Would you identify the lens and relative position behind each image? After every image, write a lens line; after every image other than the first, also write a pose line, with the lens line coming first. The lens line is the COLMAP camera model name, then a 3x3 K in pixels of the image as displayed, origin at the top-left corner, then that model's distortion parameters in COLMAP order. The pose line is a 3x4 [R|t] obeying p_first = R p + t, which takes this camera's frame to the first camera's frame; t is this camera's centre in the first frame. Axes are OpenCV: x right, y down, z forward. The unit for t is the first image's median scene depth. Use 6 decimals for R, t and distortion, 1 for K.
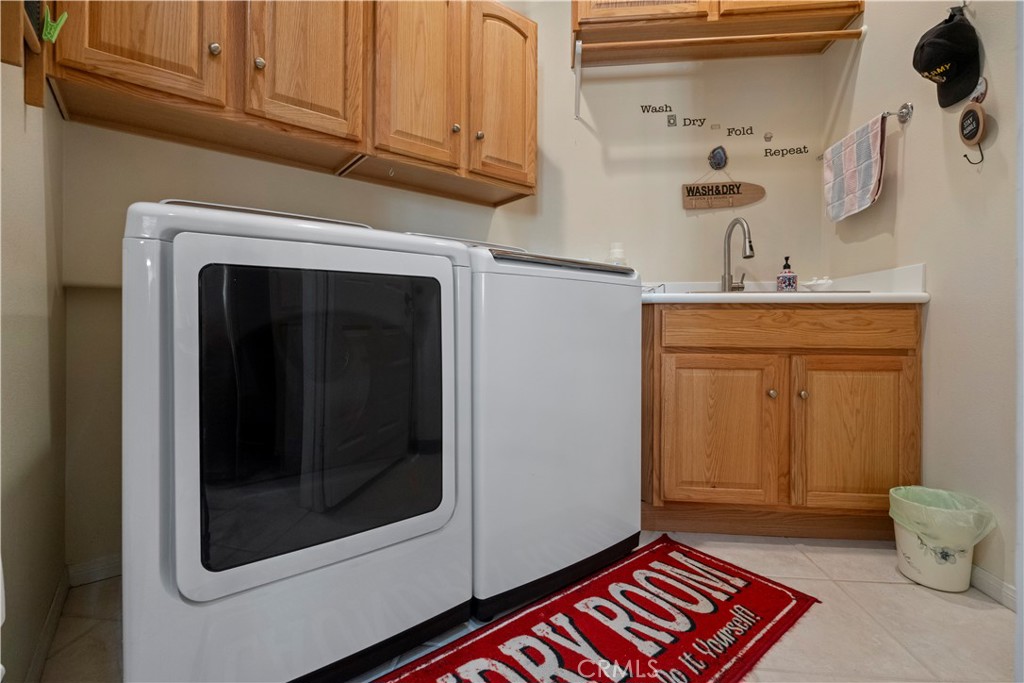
lens RADIAL K [[464.9, 0, 524.1], [0, 464.9, 331.6], [0, 0, 1]] dist [-0.004801, 0.000407]
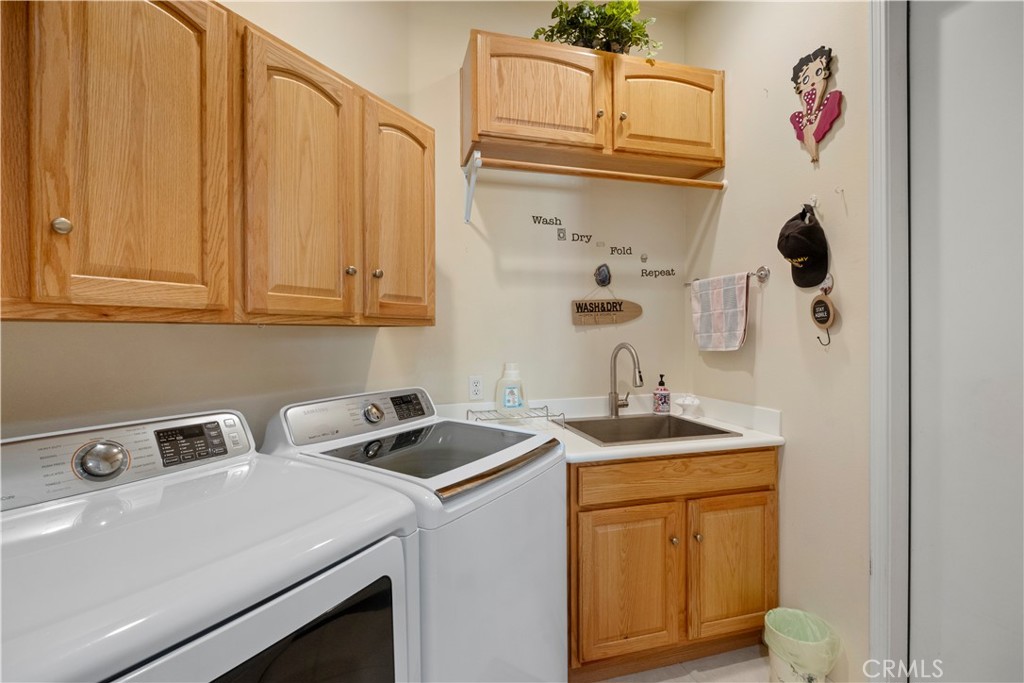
lens RADIAL K [[464.9, 0, 524.1], [0, 464.9, 331.6], [0, 0, 1]] dist [-0.004801, 0.000407]
pose [[0.929436, -0.007695, 0.368902, -0.170157], [0.004031, 0.999935, 0.010701, -0.347029], [-0.368961, -0.008458, 0.929407, 0.136413]]
